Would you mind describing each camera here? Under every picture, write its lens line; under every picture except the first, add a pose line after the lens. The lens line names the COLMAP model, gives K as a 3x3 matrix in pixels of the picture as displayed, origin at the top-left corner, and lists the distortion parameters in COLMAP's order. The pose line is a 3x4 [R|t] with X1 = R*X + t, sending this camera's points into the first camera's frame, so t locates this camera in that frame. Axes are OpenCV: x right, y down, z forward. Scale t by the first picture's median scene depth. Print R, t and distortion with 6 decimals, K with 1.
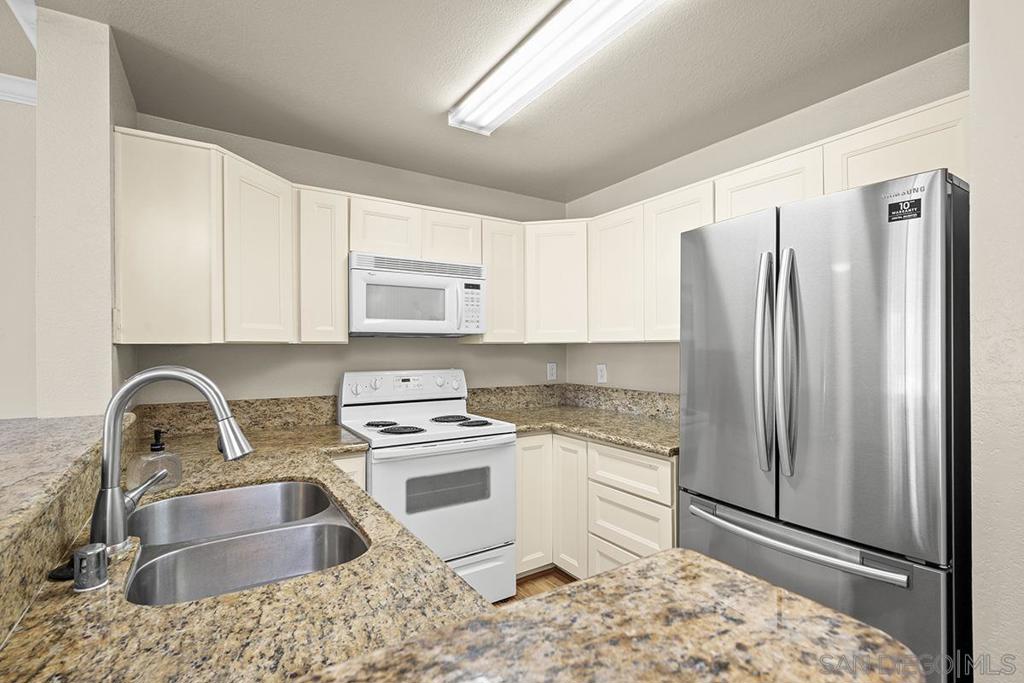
lens RADIAL K [[470.7, 0, 514.8], [0, 470.7, 344.9], [0, 0, 1]] dist [0.001125, -0.001139]
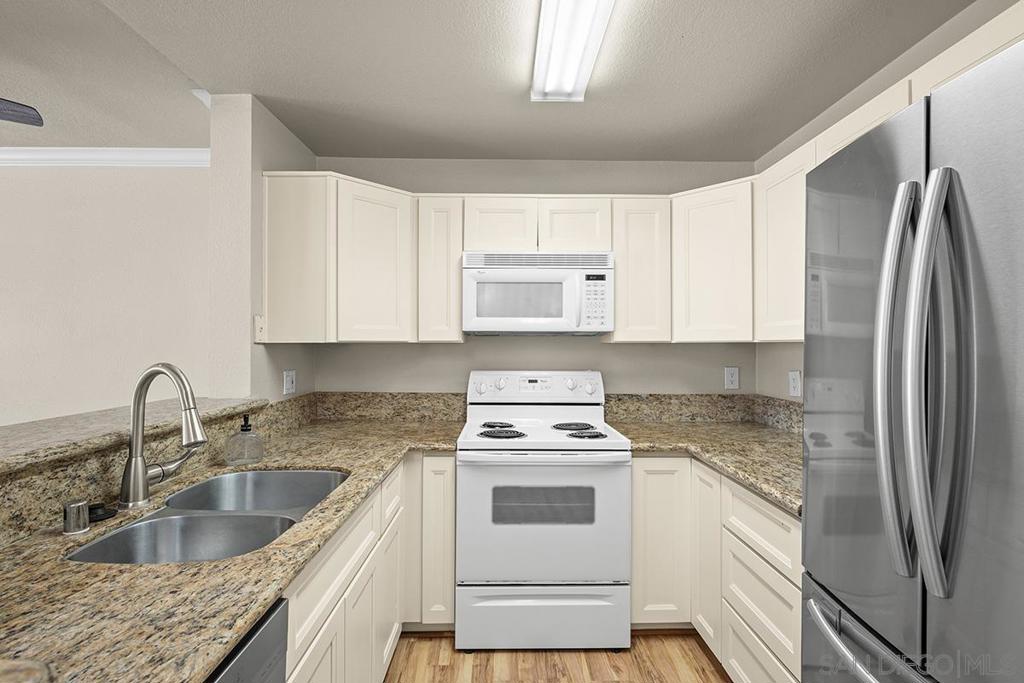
lens RADIAL K [[484.0, 0, 515.9], [0, 484.0, 338.8], [0, 0, 1]] dist [-0.001894, 0.000027]
pose [[0.848926, -0.001483, -0.528509, 0.286577], [-0.002503, 0.999974, -0.006827, -0.004108], [0.528506, 0.007119, 0.848900, 0.175291]]
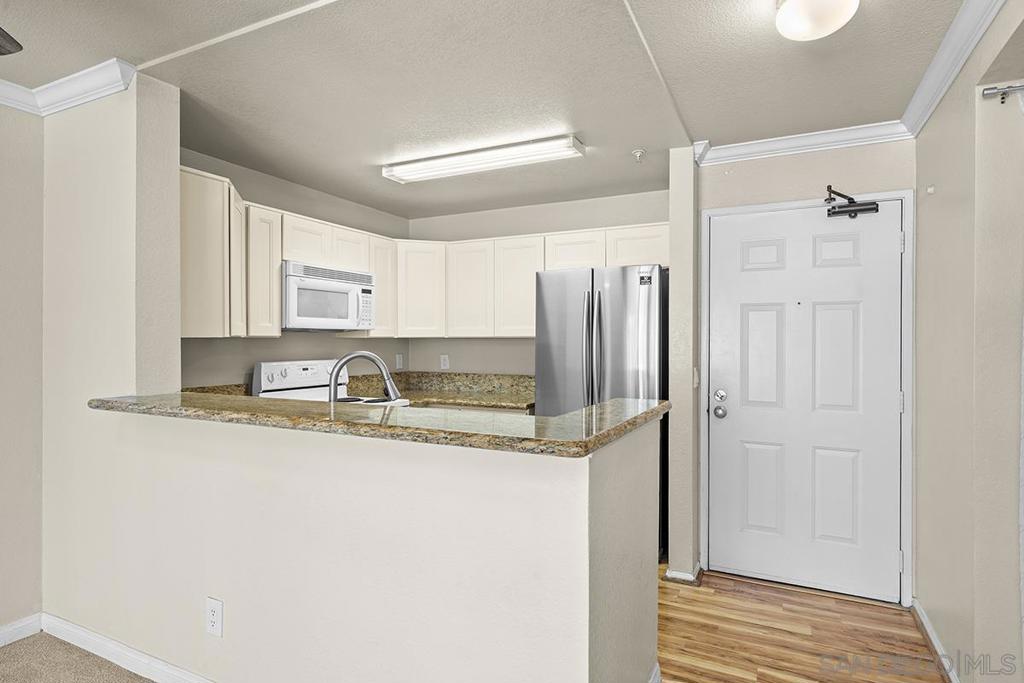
lens RADIAL K [[551.5, 0, 516.7], [0, 551.5, 339.0], [0, 0, 1]] dist [0.008469, 0.000738]
pose [[0.858597, 0.004996, 0.512627, -0.544229], [-0.006300, 0.999980, 0.000806, -0.003489], [-0.512613, -0.003921, 0.858611, -0.488249]]
